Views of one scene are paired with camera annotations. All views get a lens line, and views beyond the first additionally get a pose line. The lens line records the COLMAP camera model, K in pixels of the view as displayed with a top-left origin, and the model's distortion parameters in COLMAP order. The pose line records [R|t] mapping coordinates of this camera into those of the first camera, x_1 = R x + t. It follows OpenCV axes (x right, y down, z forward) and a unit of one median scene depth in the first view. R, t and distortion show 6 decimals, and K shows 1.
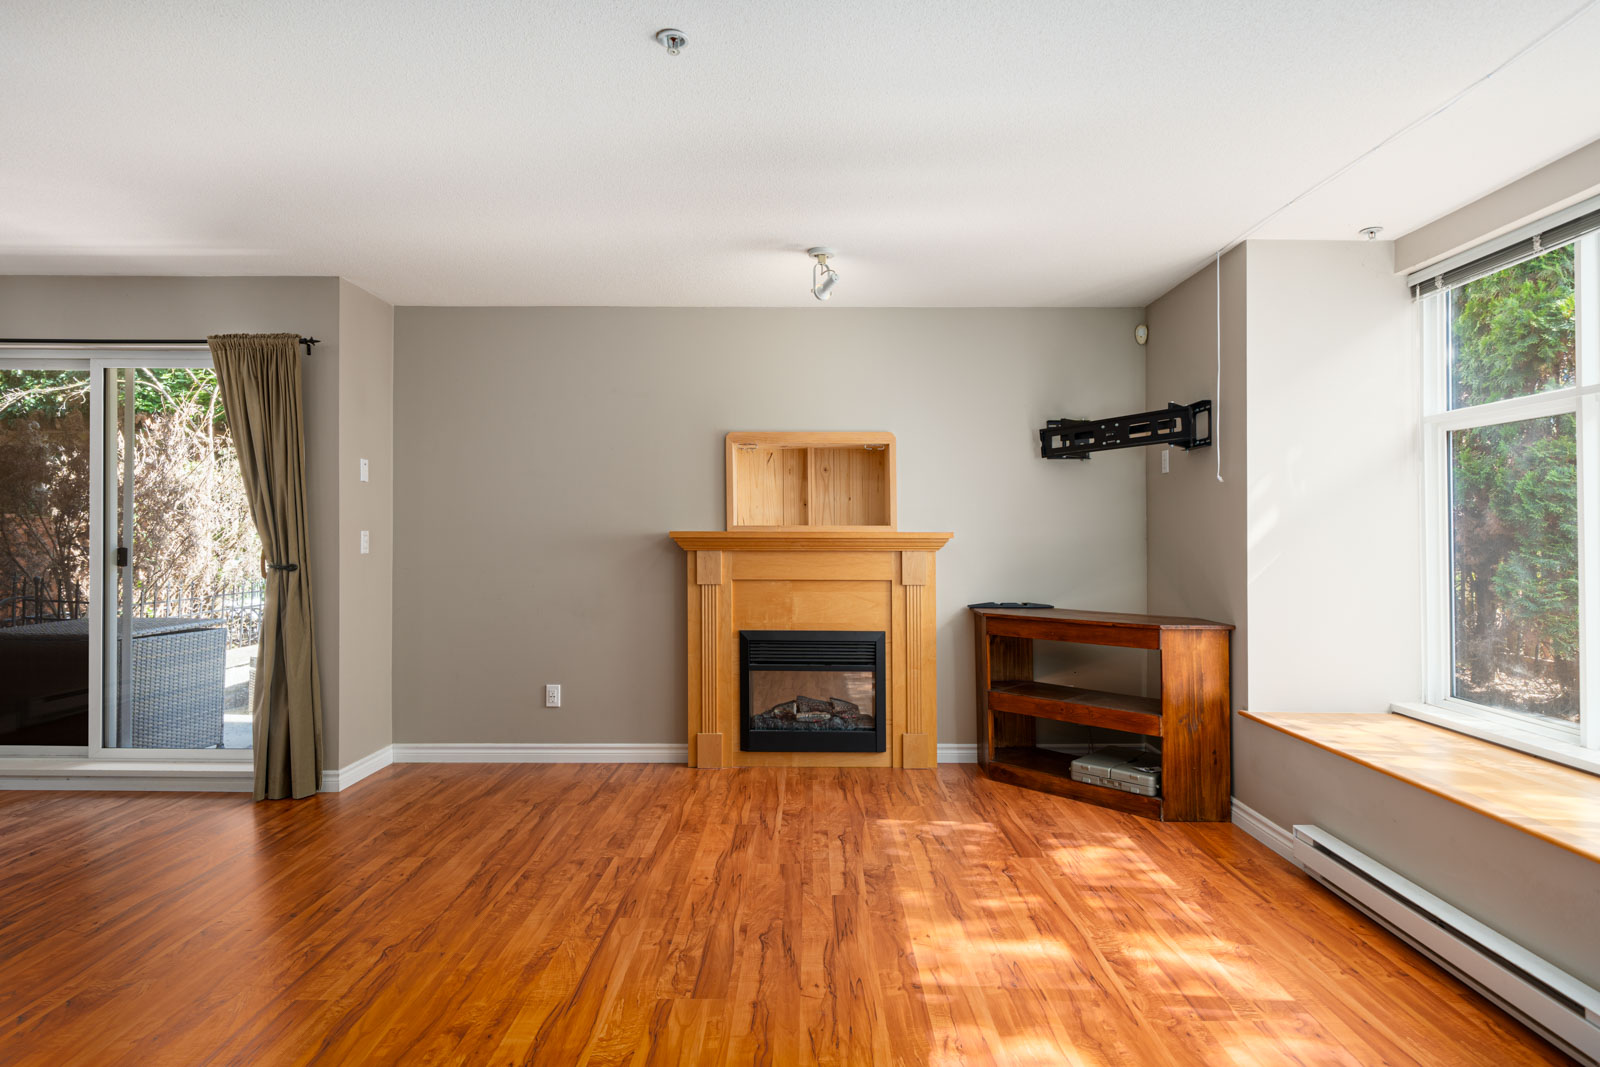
lens RADIAL K [[830.0, 0, 809.1], [0, 830.0, 526.8], [0, 0, 1]] dist [0.002568, -0.000392]
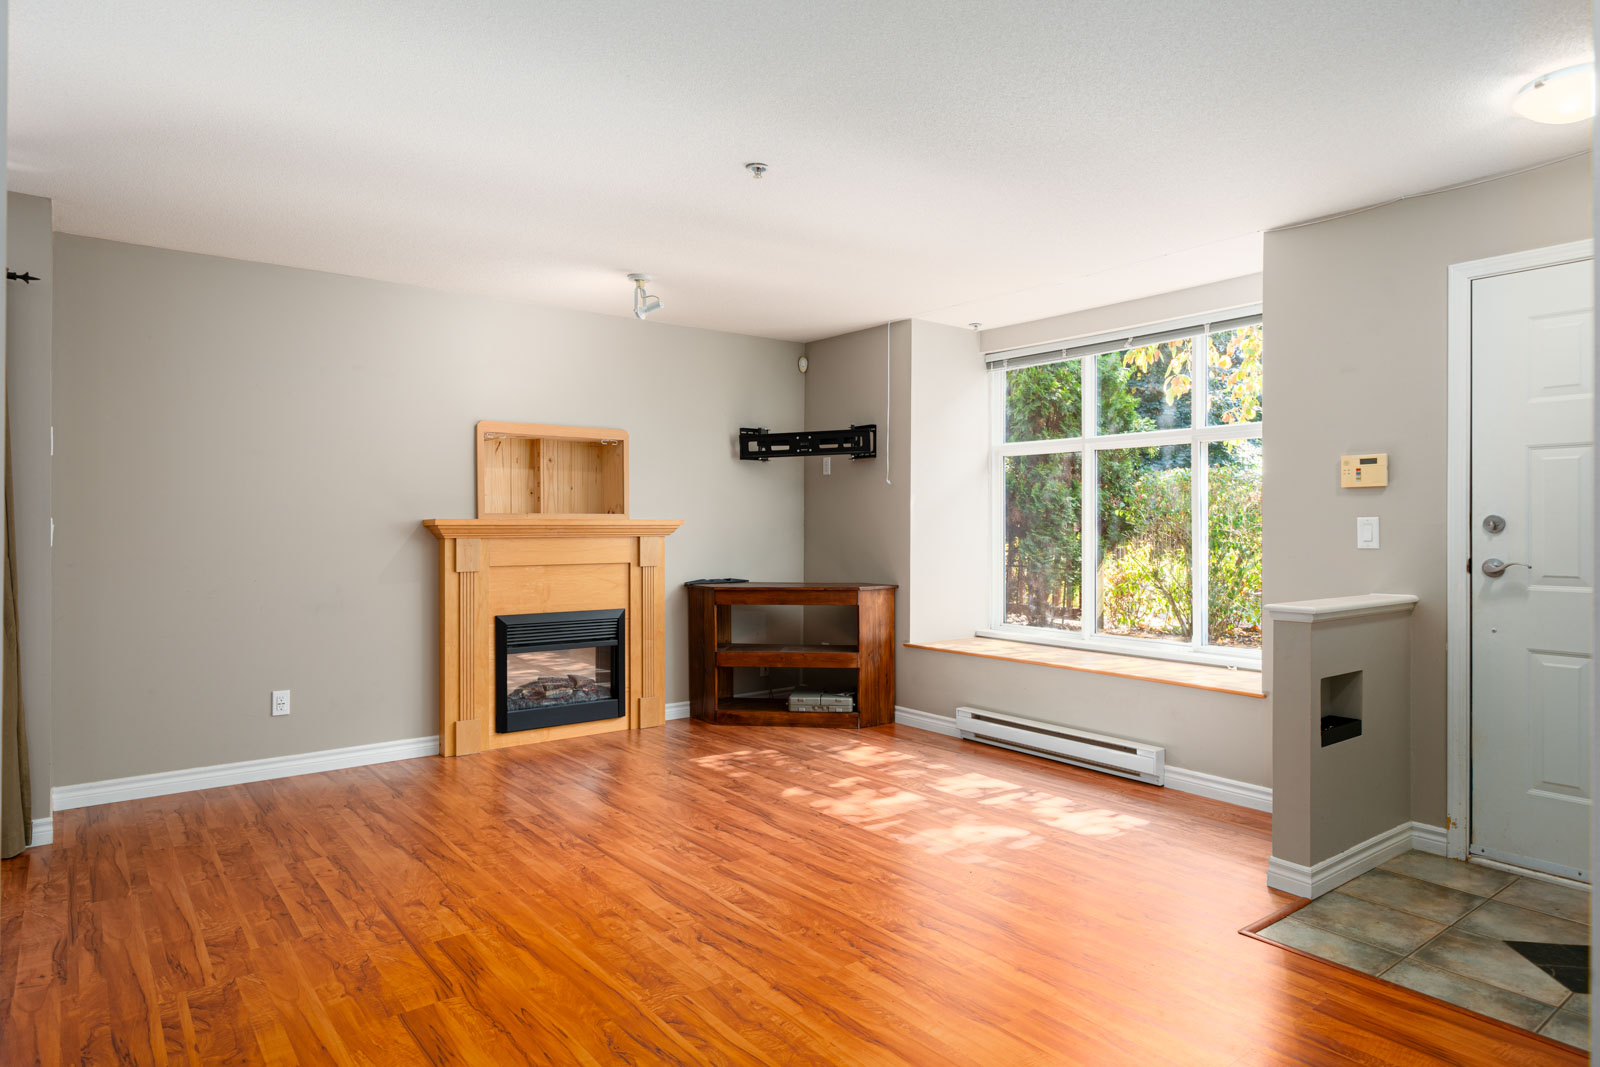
lens RADIAL K [[946.8, 0, 790.2], [0, 946.8, 527.3], [0, 0, 1]] dist [0.005191, -0.000250]
pose [[0.791394, -0.004316, 0.611292, -0.590603], [-0.003899, 0.999919, 0.012107, 0.000240], [-0.611295, -0.011965, 0.791313, -0.165026]]
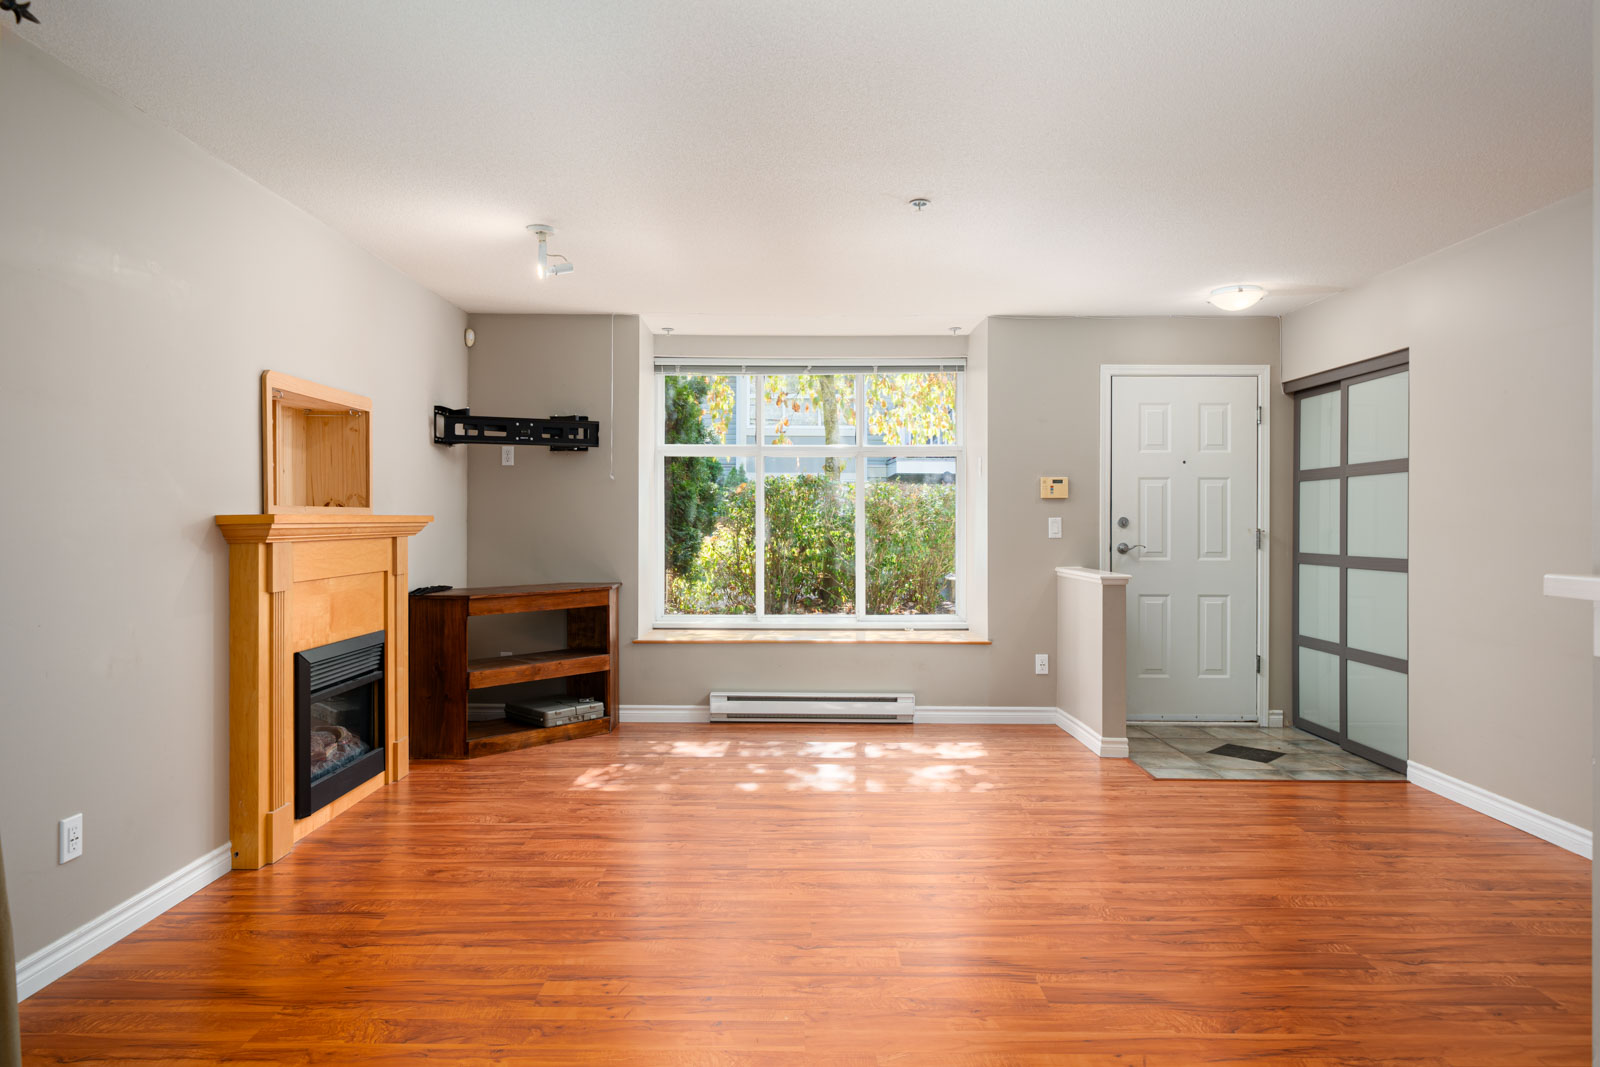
lens RADIAL K [[977.5, 0, 795.3], [0, 977.5, 530.7], [0, 0, 1]] dist [0.001792, -0.000904]
pose [[-0.006497, -0.014868, 0.999868, -1.075366], [-0.012311, 0.999815, 0.014787, 0.002092], [-0.999903, -0.012213, -0.006679, 0.670979]]
